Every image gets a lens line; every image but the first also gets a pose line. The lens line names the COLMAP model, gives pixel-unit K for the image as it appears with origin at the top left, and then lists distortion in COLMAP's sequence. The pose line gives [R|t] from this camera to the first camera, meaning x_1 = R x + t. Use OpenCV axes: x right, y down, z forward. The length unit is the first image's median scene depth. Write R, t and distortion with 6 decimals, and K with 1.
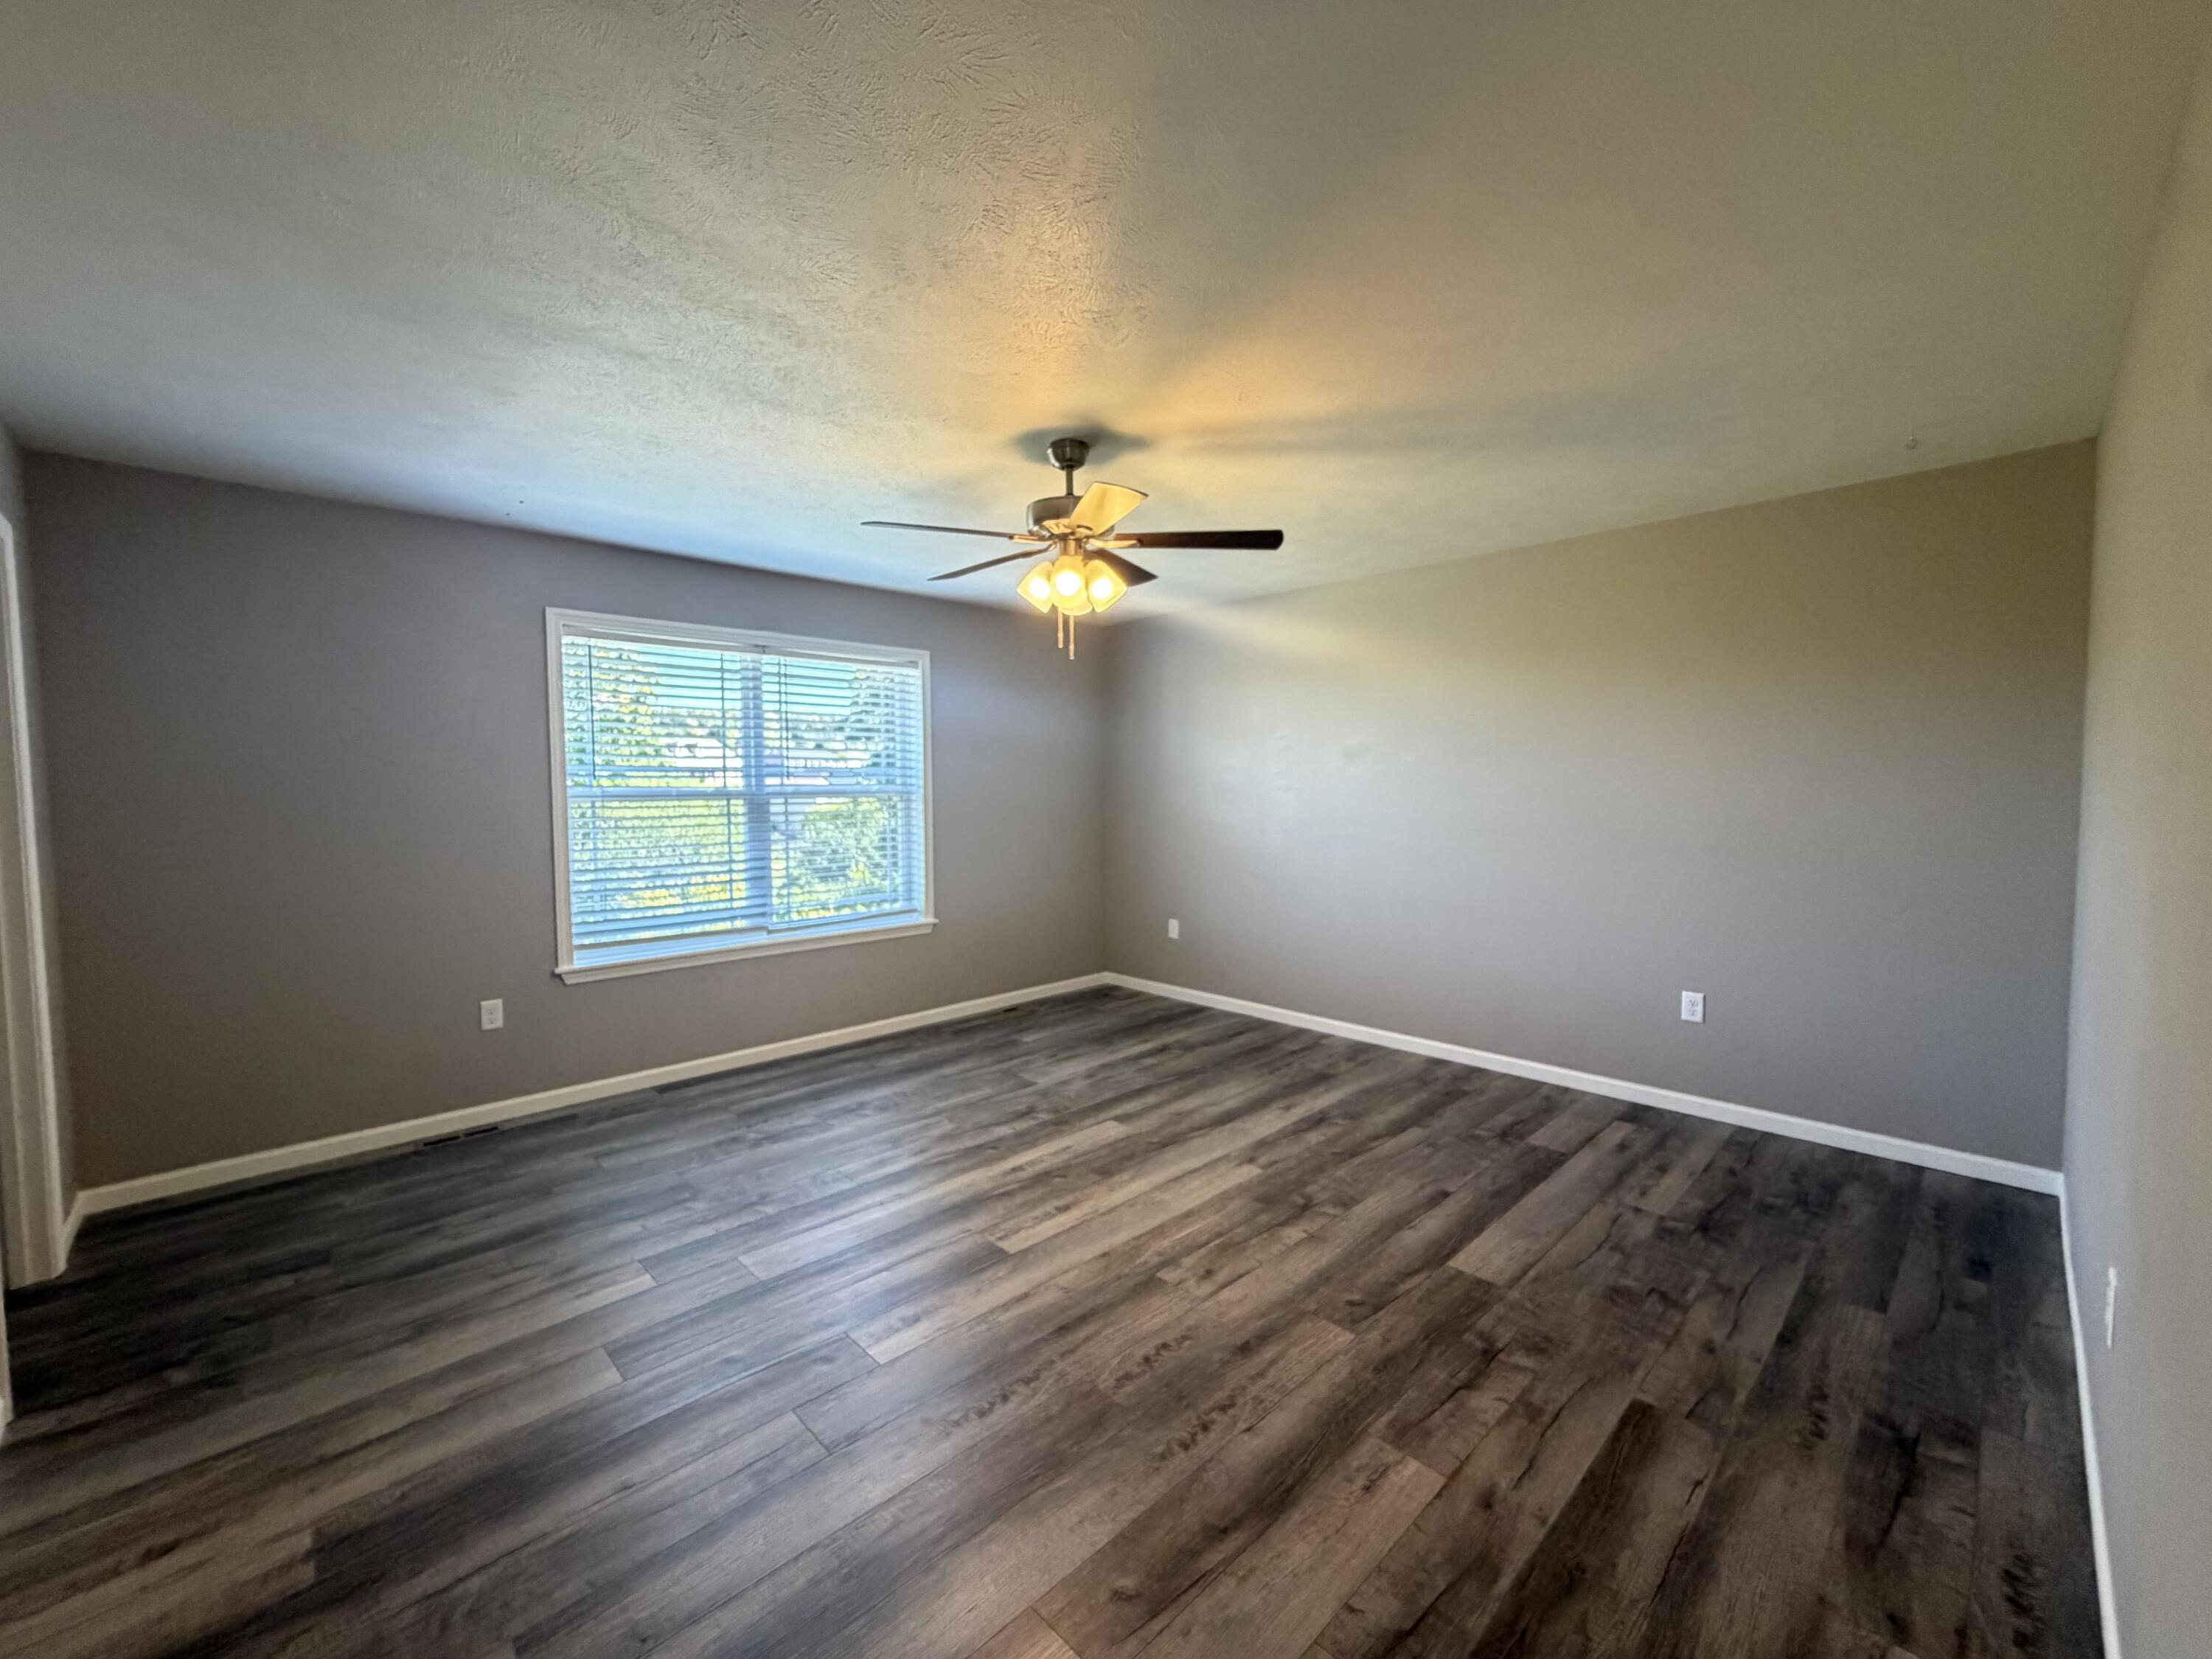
lens RADIAL K [[882.3, 0, 1105.6], [0, 882.3, 828.4], [0, 0, 1]] dist [-0.002574, 0.001283]
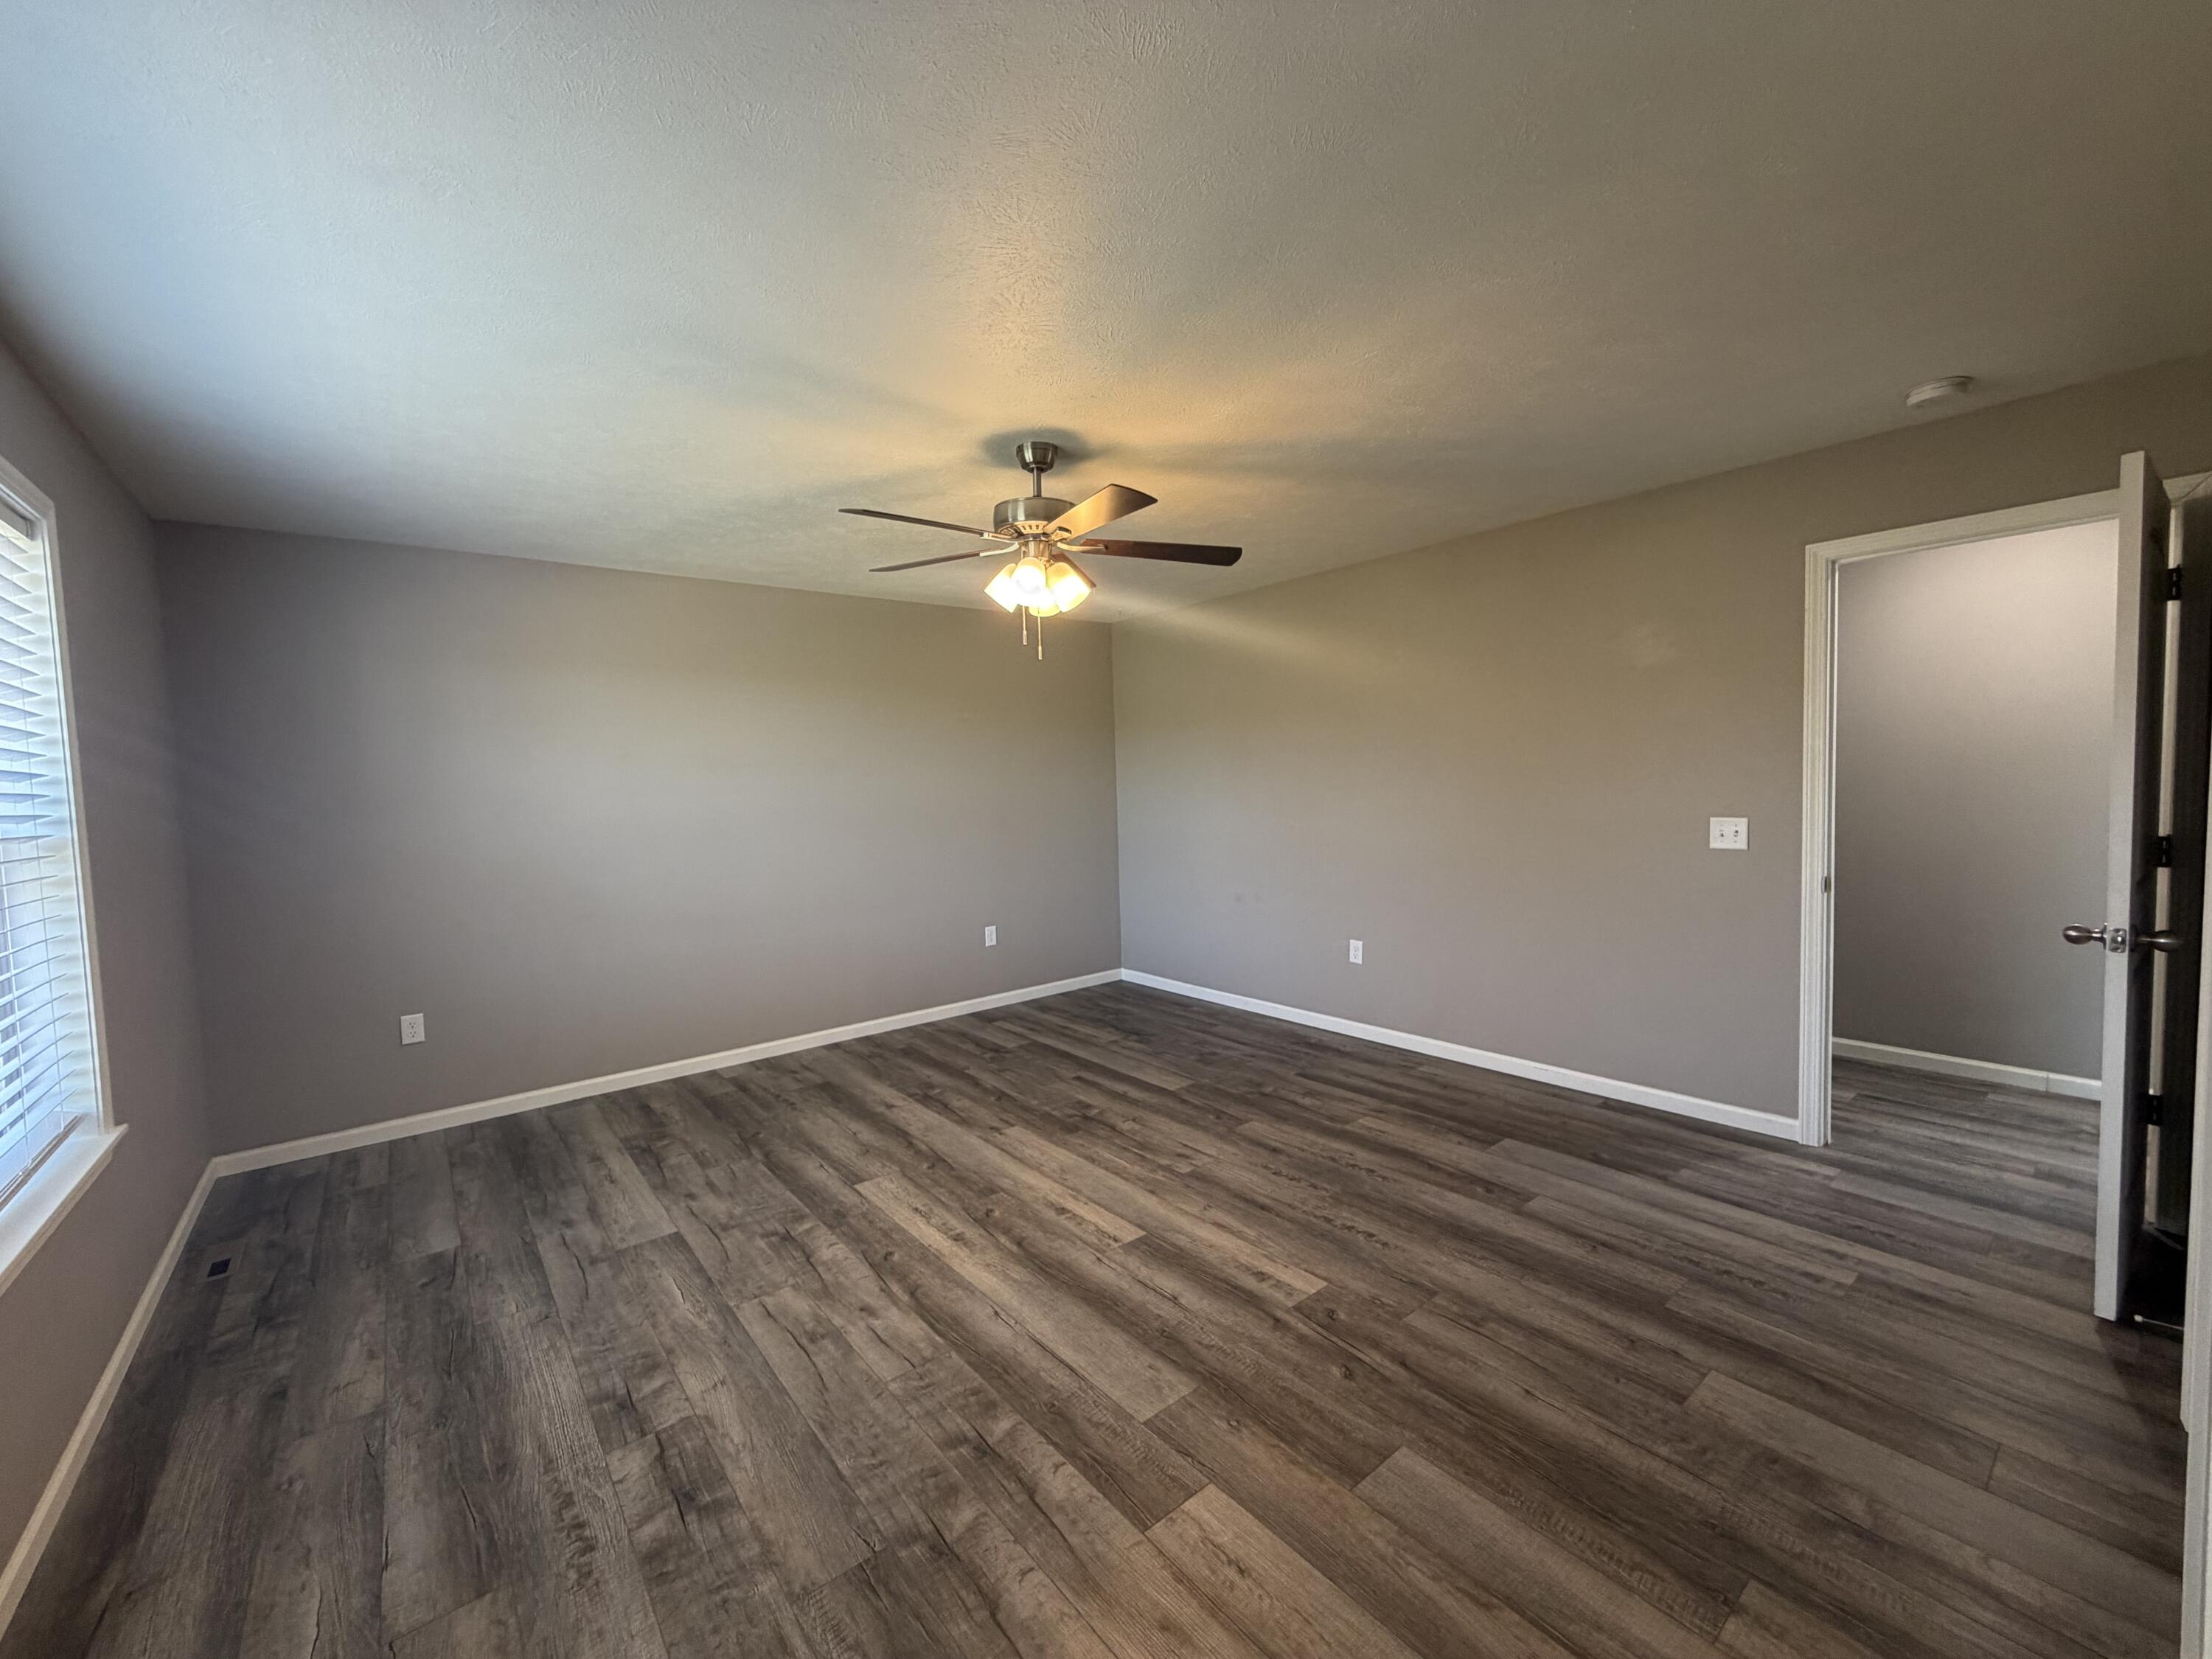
lens RADIAL K [[882.3, 0, 1114.2], [0, 882.3, 833.8], [0, 0, 1]] dist [-0.002574, 0.001283]
pose [[0.088939, -0.057428, 0.994380, -0.907799], [0.084113, 0.995203, 0.049952, -0.028088], [-0.992479, 0.079198, 0.093343, 0.746534]]
